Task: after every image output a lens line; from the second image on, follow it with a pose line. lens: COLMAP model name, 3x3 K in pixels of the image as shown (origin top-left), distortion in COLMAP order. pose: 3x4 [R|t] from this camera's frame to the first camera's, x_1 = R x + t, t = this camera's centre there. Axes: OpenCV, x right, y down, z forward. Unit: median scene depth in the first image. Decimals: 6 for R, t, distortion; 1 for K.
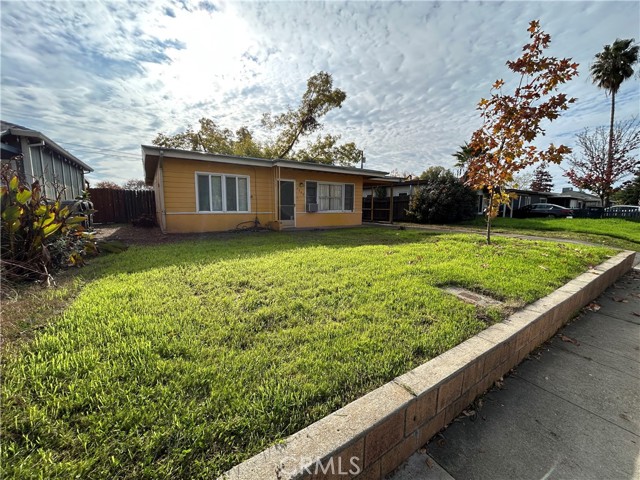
lens RADIAL K [[258.2, 0, 318.5], [0, 258.2, 239.6], [0, 0, 1]] dist [0.001814, 0.000668]
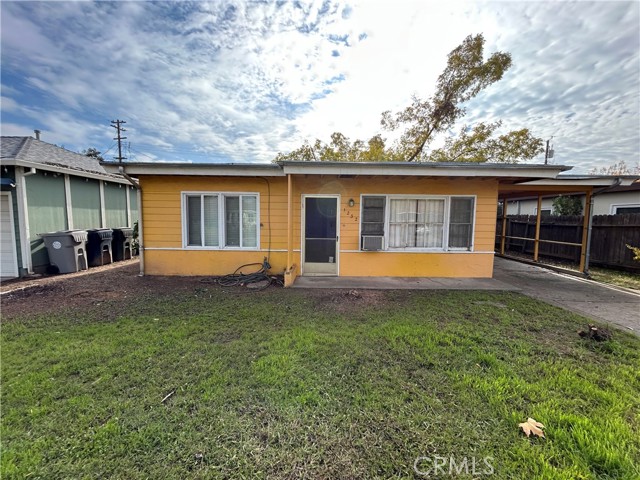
lens RADIAL K [[234.6, 0, 319.8], [0, 234.6, 242.6], [0, 0, 1]] dist [-0.002318, -0.000060]
pose [[0.826442, 0.073360, -0.558222, 0.066682], [-0.074294, 0.997015, 0.021032, -0.052129], [0.558098, 0.024091, 0.829425, 0.214566]]
